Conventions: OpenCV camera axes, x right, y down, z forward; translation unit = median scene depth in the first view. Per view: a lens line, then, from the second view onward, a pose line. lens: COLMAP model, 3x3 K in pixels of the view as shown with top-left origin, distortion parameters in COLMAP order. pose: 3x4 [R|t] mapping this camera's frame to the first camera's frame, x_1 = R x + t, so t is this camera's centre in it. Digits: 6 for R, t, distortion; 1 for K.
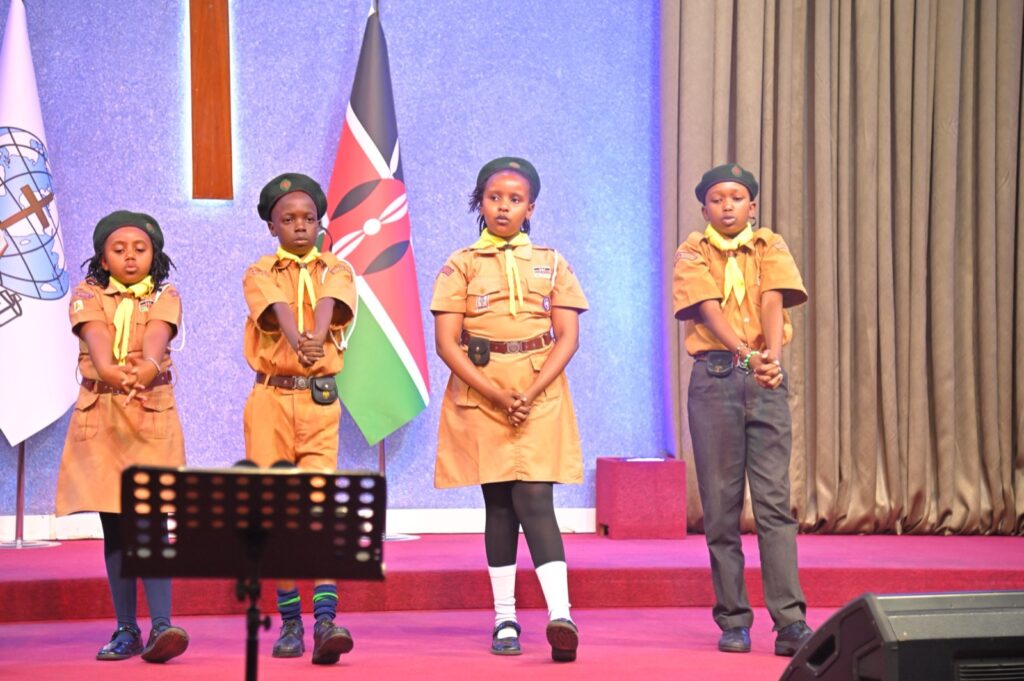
lens RADIAL K [[2771.5, 0, 500.2], [0, 2771.5, 359.0], [0, 0, 1]] dist [0.978288, 0.000000]
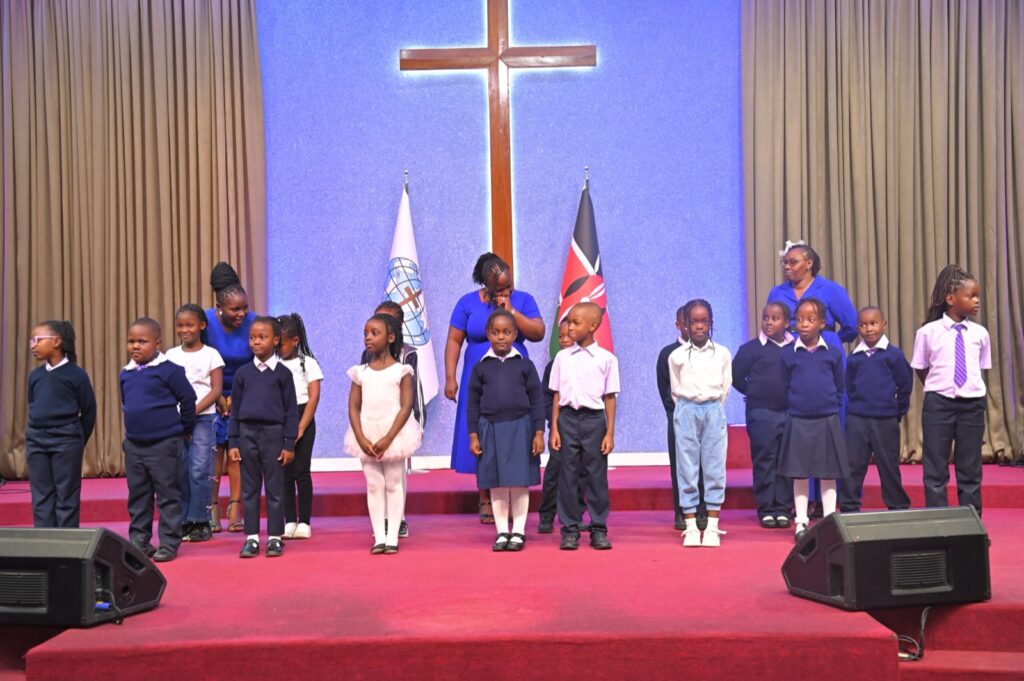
lens RADIAL K [[1267.5, 0, 513.3], [0, 1267.5, 349.1], [0, 0, 1]] dist [0.185535, 0.000000]
pose [[0.985967, -0.023036, -0.165346, 0.044931], [0.019852, 0.999585, -0.020883, 0.001104], [0.165758, 0.017307, 0.986015, 0.154010]]
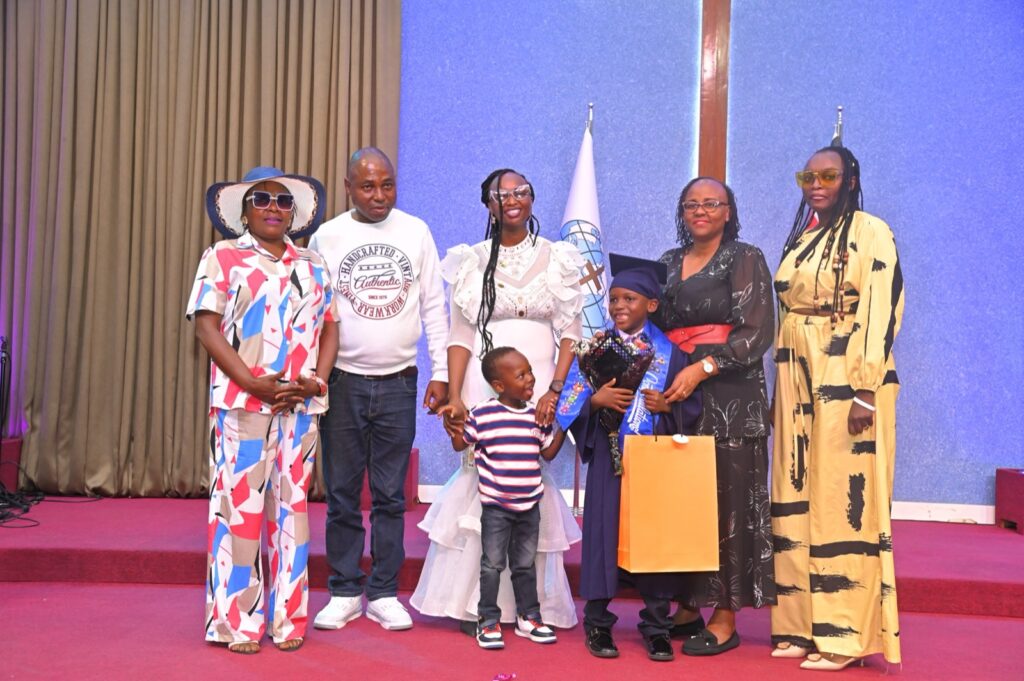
lens RADIAL K [[1031.1, 0, 505.8], [0, 1031.1, 348.6], [0, 0, 1]] dist [0.077983, 0.000000]
pose [[0.983482, 0.022173, -0.179642, -0.107848], [-0.027164, 0.999309, -0.025373, -0.002521], [0.178955, 0.029834, 0.983405, 0.467859]]
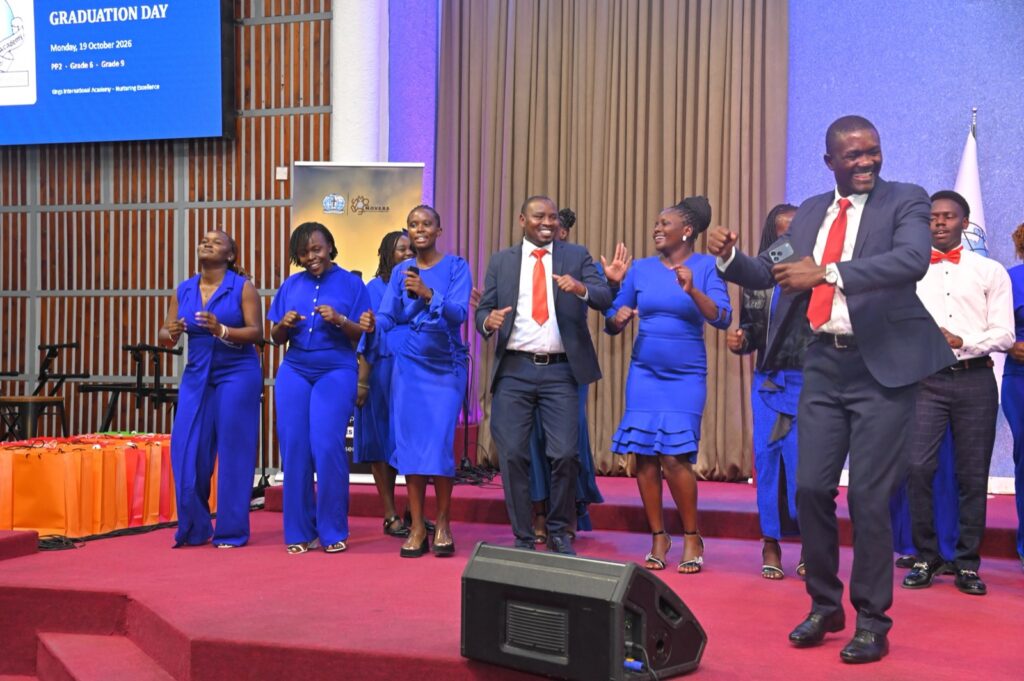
lens RADIAL K [[1317.5, 0, 521.9], [0, 1317.5, 349.3], [0, 0, 1]] dist [0.229041, 0.000000]
pose [[0.875923, 0.004875, -0.482427, -0.027560], [-0.012043, 0.999858, -0.011762, -0.001418], [0.482301, 0.016113, 0.875857, 0.250315]]
